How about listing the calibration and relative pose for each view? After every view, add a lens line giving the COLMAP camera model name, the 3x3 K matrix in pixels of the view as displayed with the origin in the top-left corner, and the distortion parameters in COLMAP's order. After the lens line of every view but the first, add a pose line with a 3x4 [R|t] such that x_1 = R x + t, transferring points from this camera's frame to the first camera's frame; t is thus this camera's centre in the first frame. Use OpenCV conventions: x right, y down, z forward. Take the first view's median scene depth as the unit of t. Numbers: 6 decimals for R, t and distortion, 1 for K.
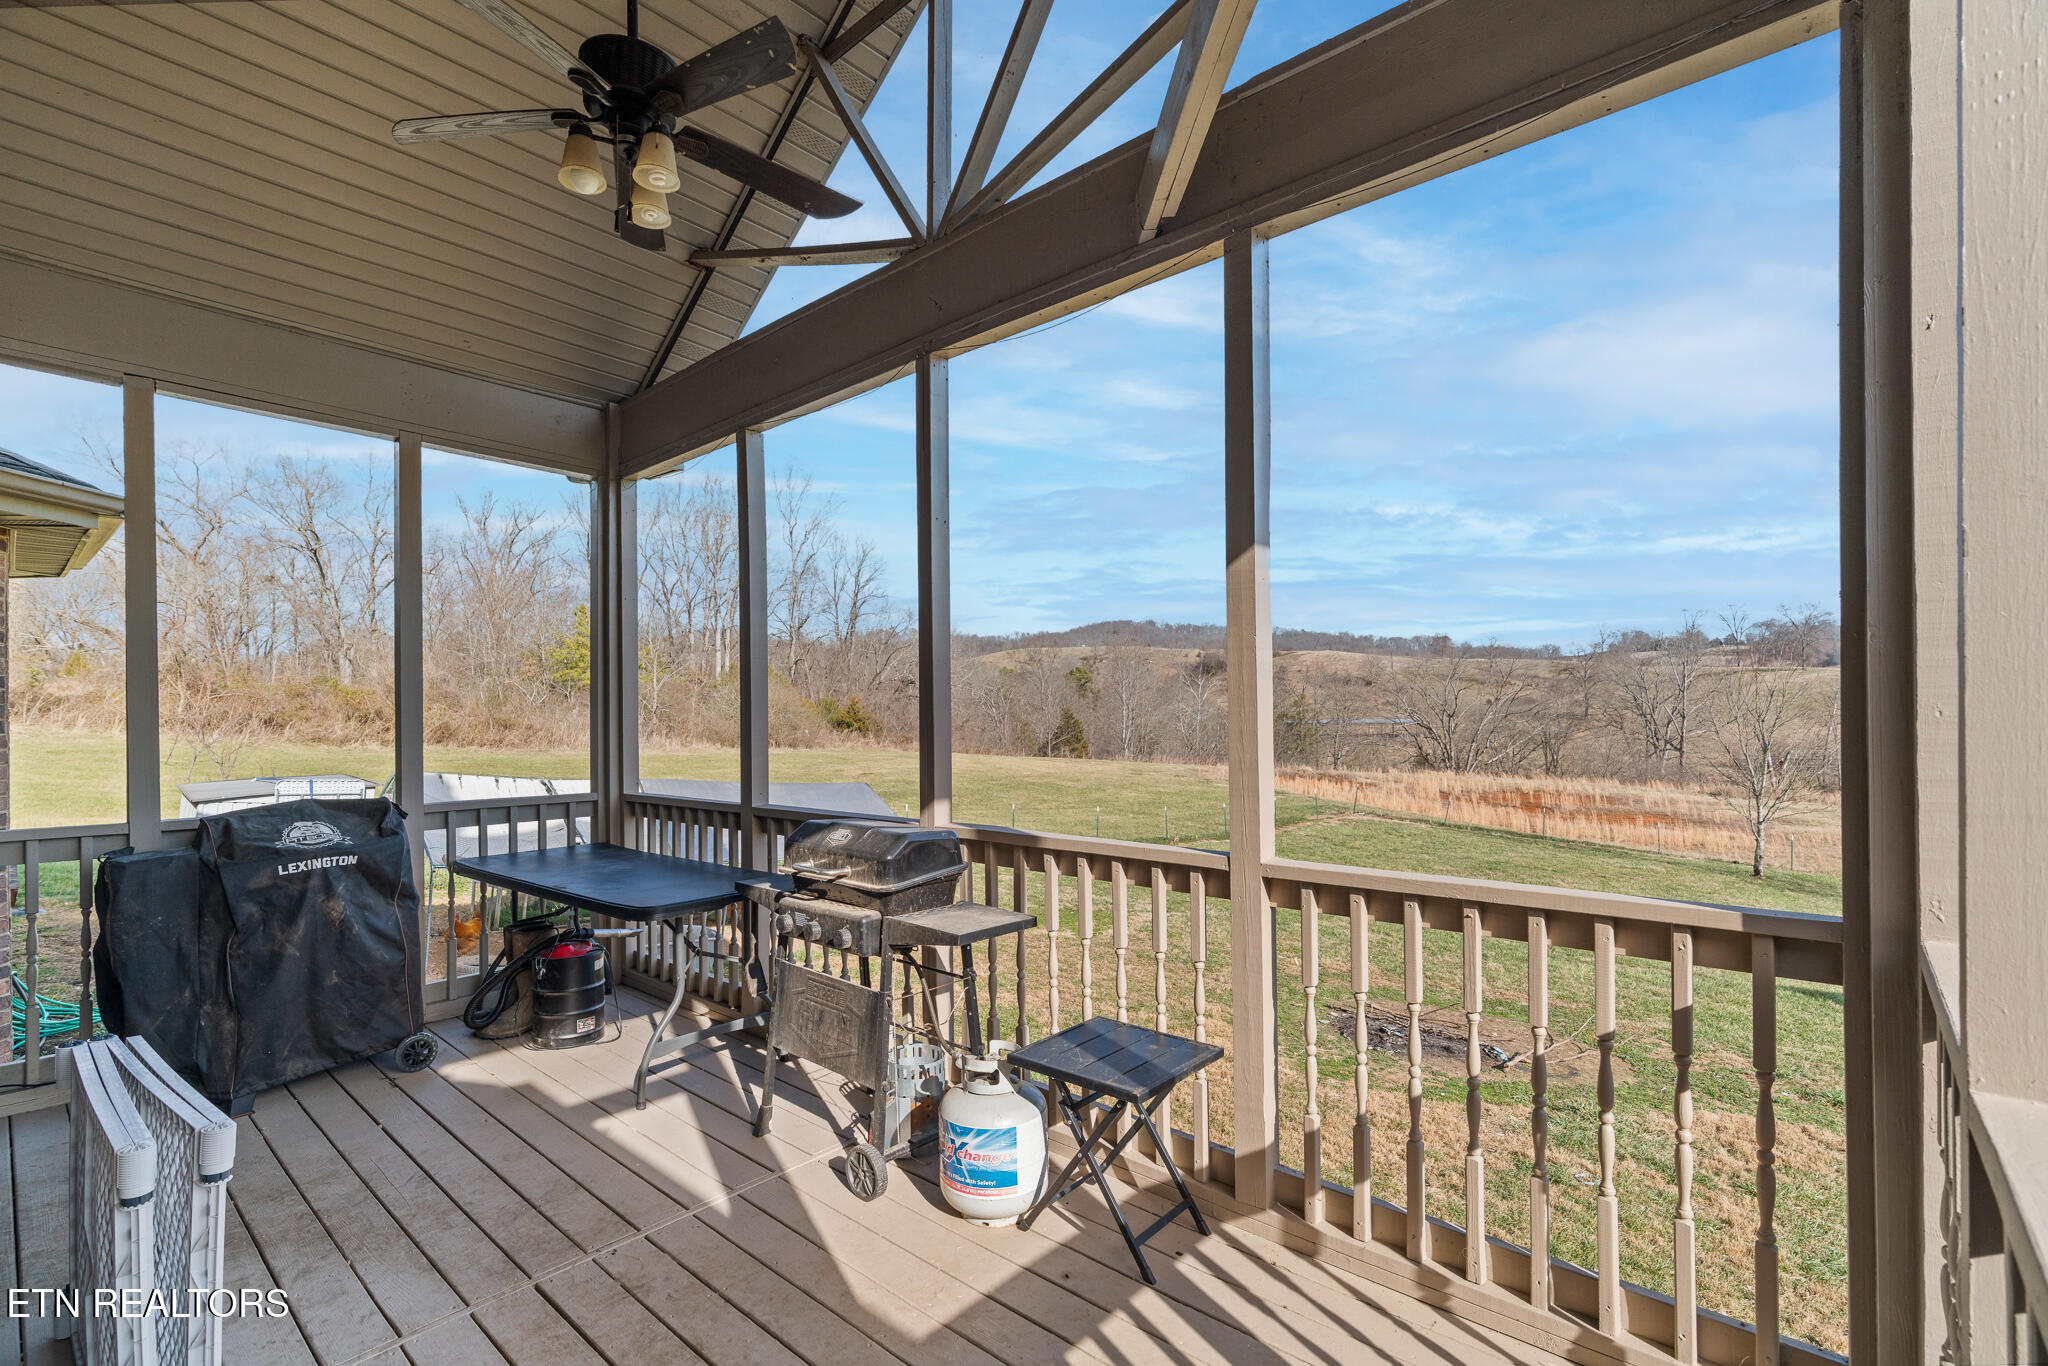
lens RADIAL K [[943.4, 0, 1024.1], [0, 943.4, 703.2], [0, 0, 1]] dist [-0.006266, 0.000011]
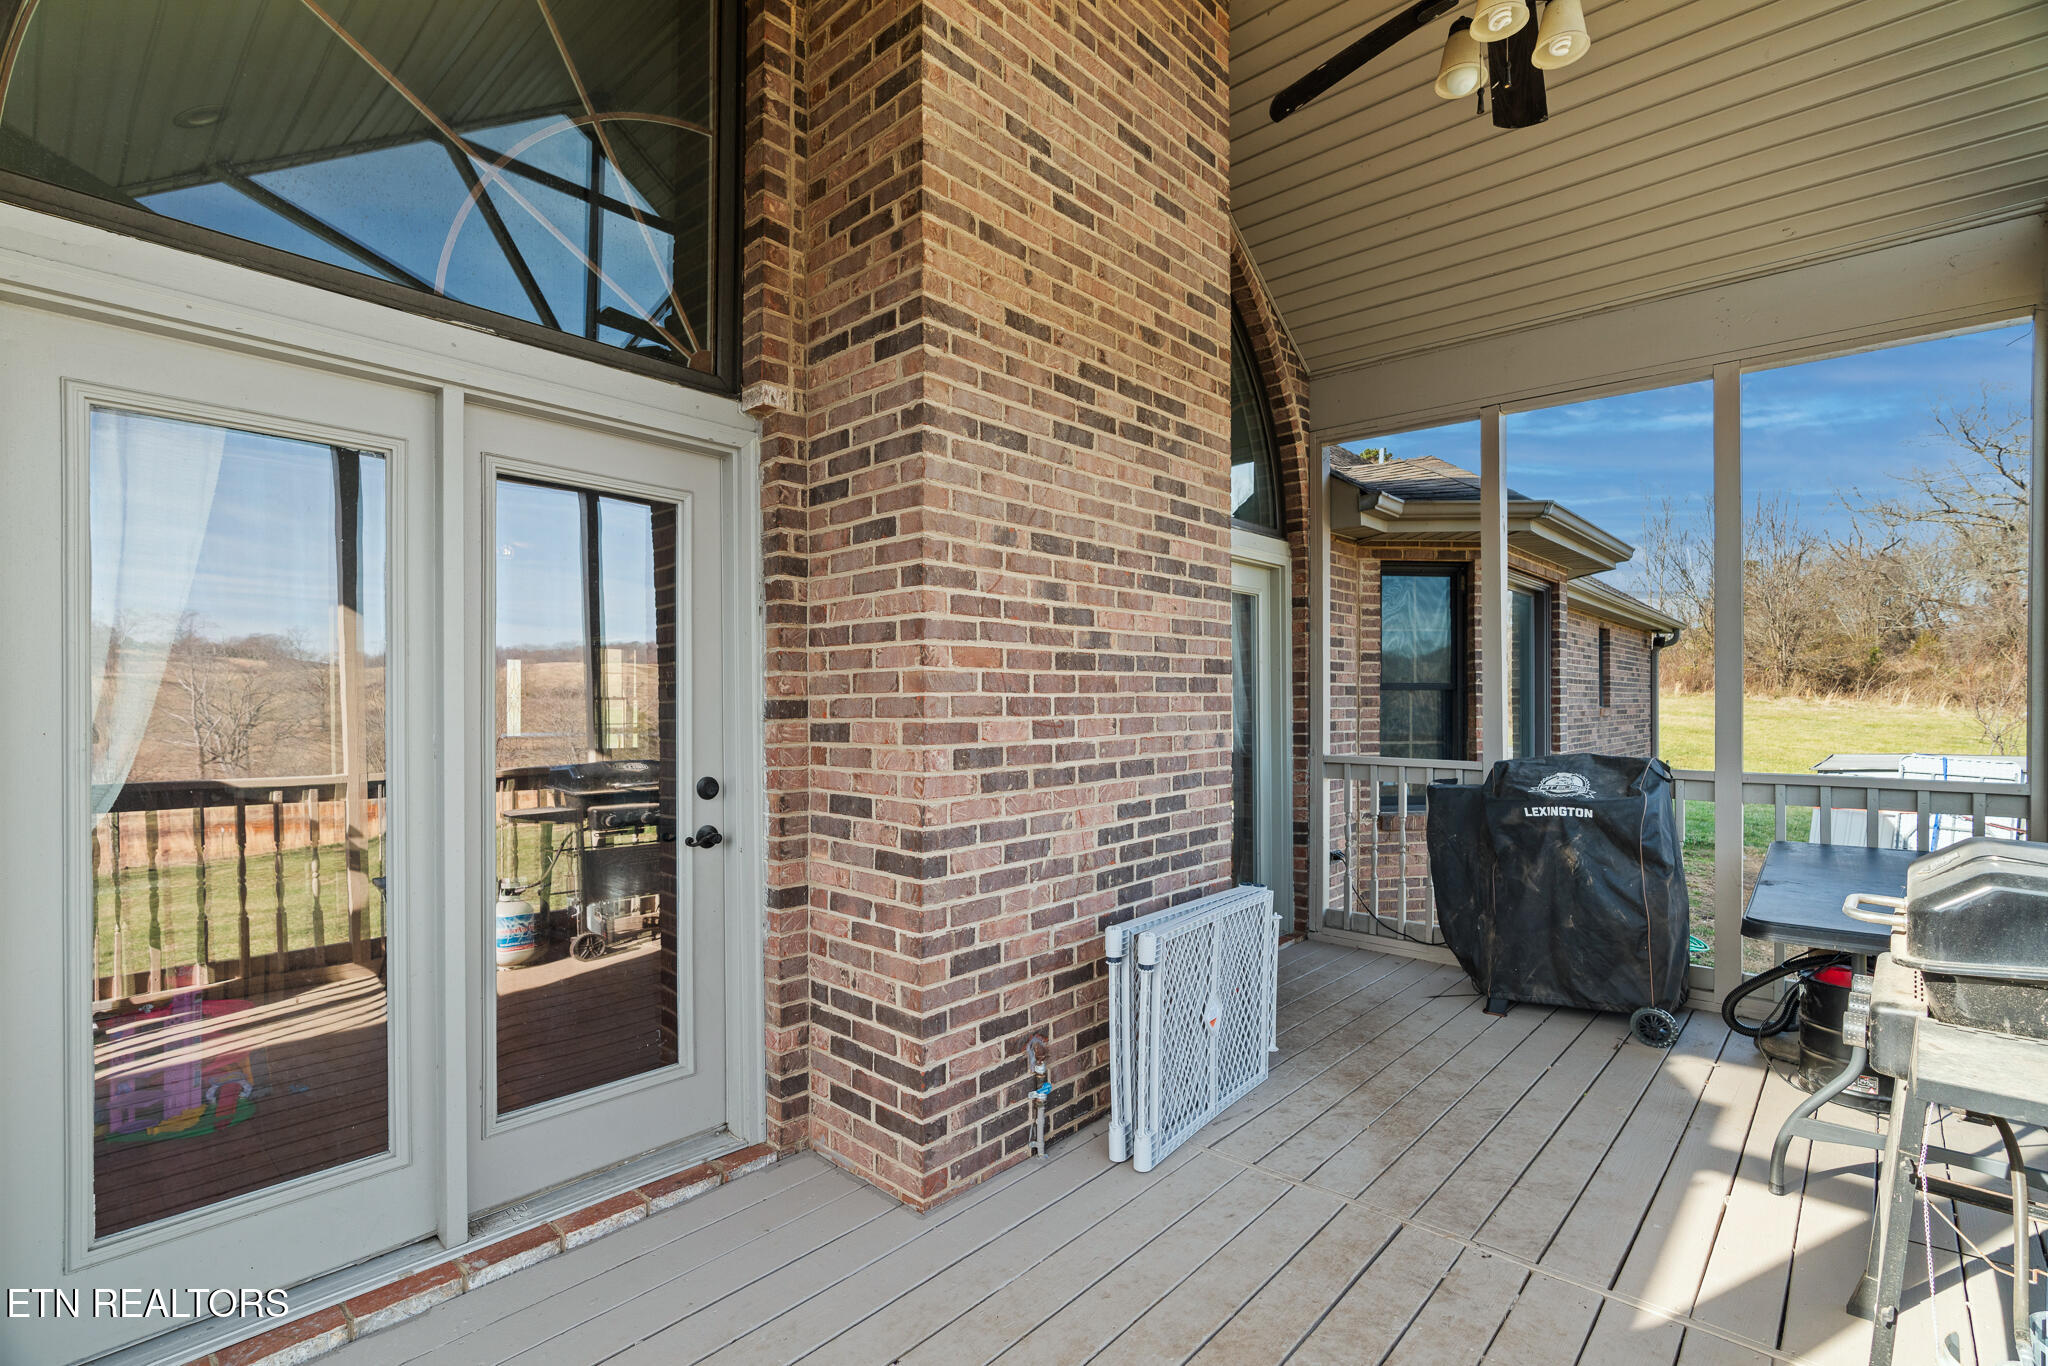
lens RADIAL K [[943.4, 0, 1024.6], [0, 943.4, 692.1], [0, 0, 1]] dist [-0.006266, 0.000011]
pose [[-0.021185, -0.001773, -0.999774, 0.328406], [0.013182, 0.999911, -0.002053, 0.027355], [0.999689, -0.013222, -0.021160, 0.403304]]
